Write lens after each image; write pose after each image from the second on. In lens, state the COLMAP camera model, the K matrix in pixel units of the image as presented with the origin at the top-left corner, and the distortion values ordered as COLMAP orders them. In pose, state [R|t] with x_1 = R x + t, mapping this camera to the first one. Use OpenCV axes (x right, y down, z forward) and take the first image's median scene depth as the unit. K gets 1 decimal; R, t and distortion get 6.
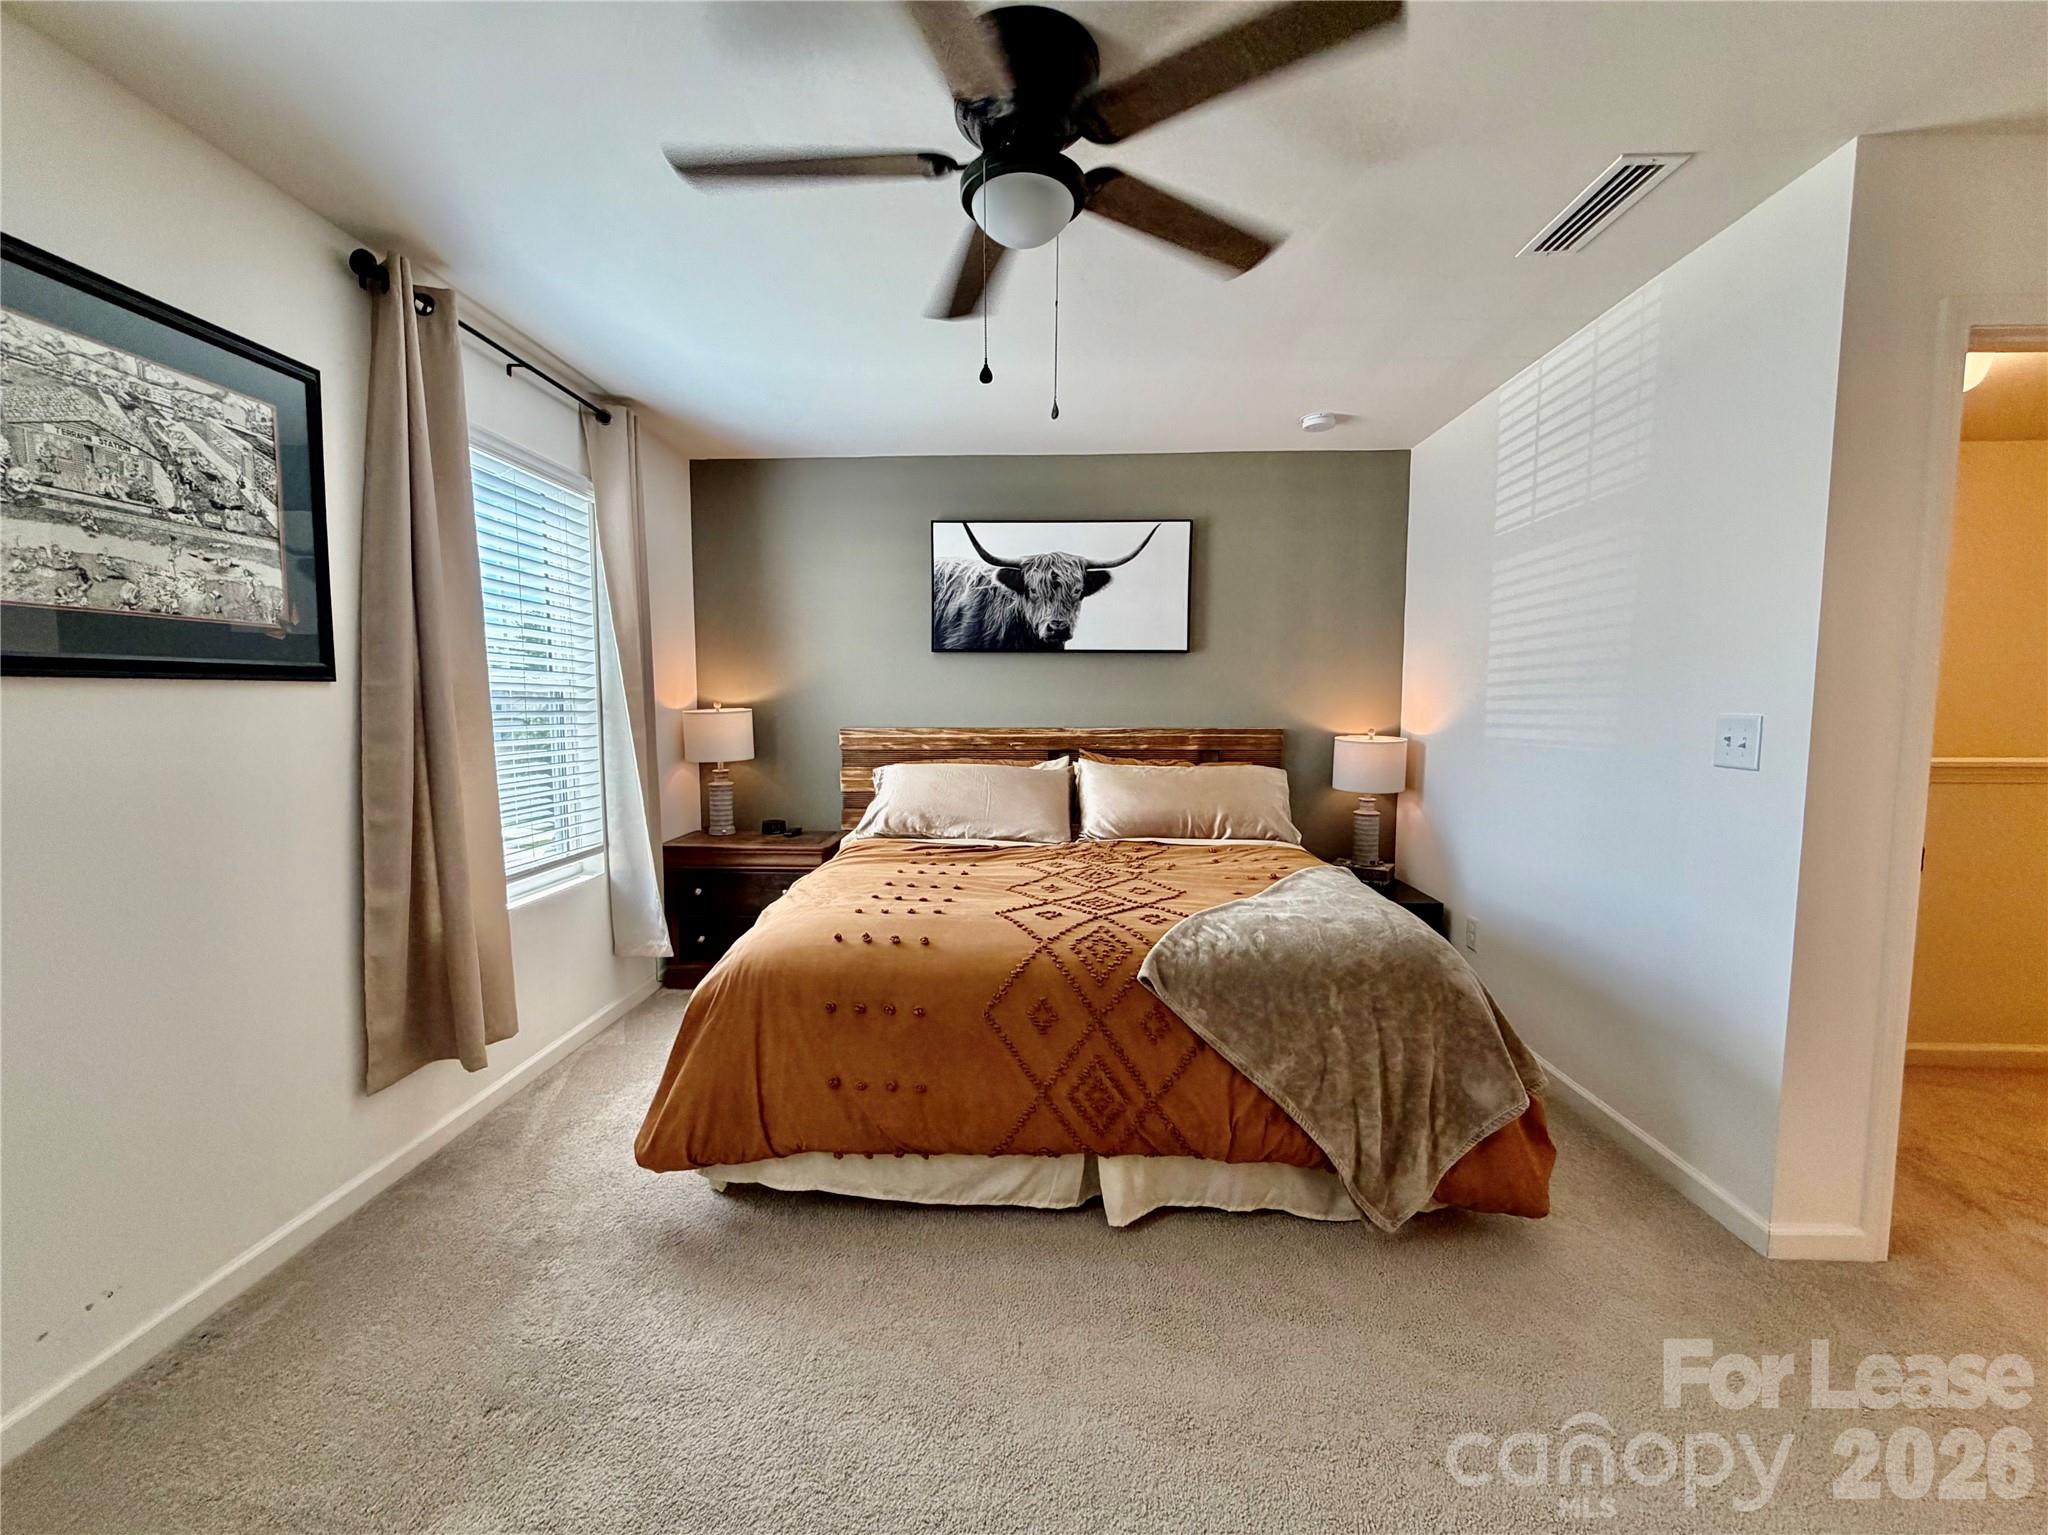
lens RADIAL K [[816.7, 0, 1016.3], [0, 816.7, 769.0], [0, 0, 1]] dist [-0.000829, -0.000558]
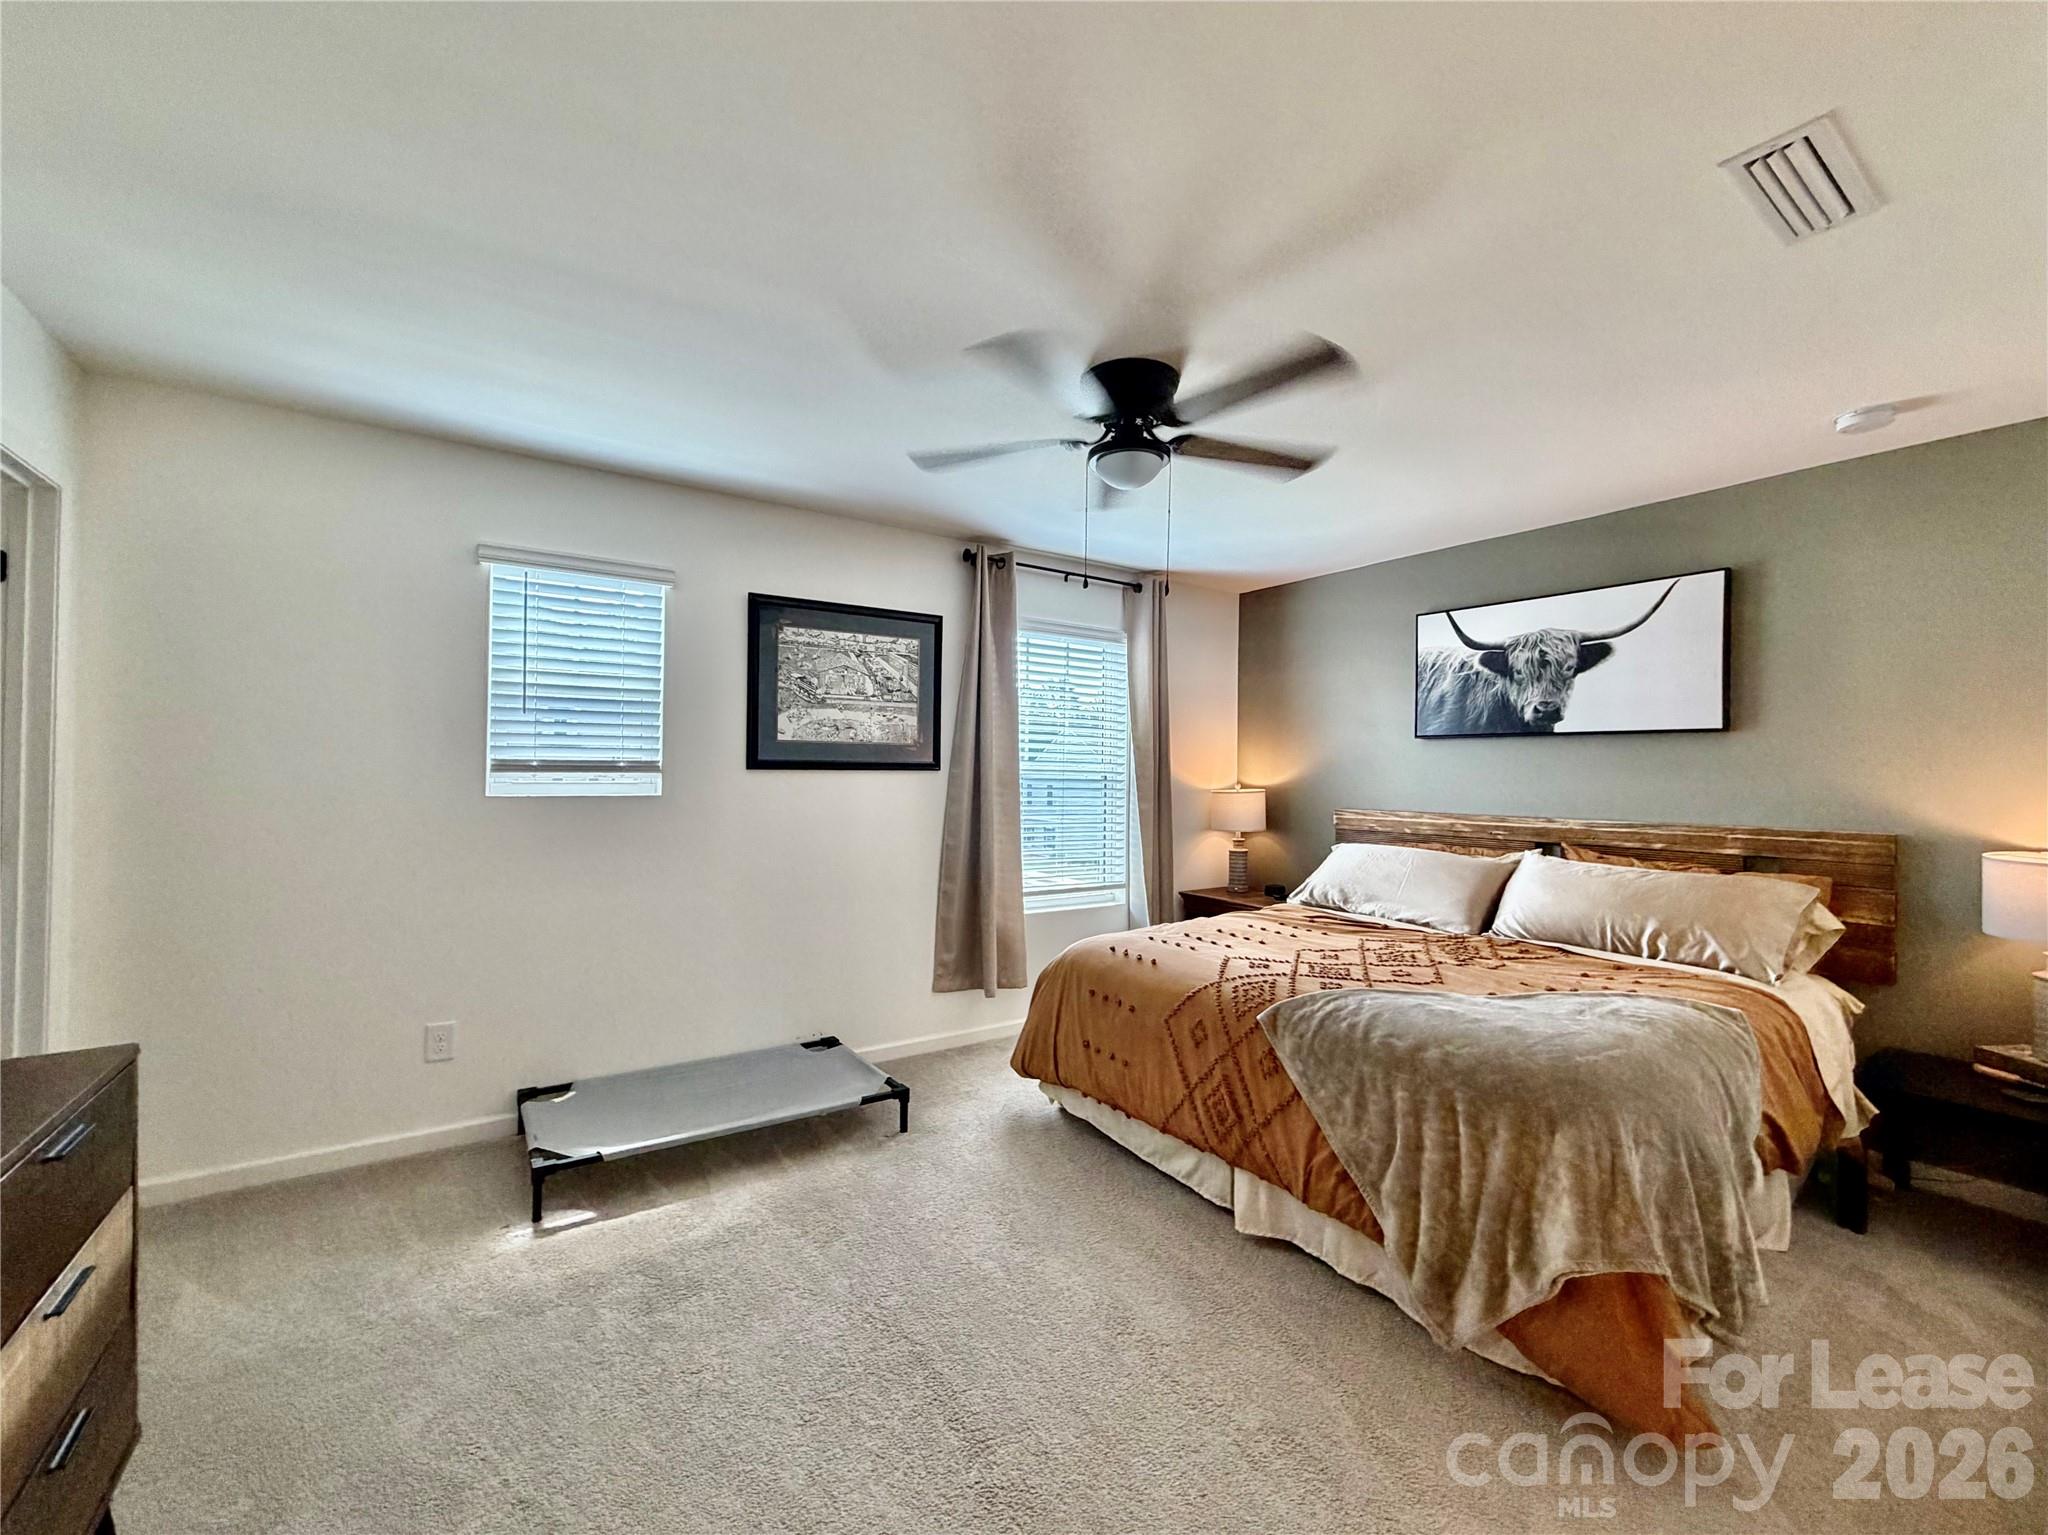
lens RADIAL K [[816.7, 0, 1027.8], [0, 816.7, 769.8], [0, 0, 1]] dist [-0.000829, -0.000558]
pose [[0.614787, 0.002364, -0.788690, 0.499381], [-0.078785, 0.995178, -0.058430, -0.006480], [0.784749, 0.098059, 0.612008, -0.016469]]
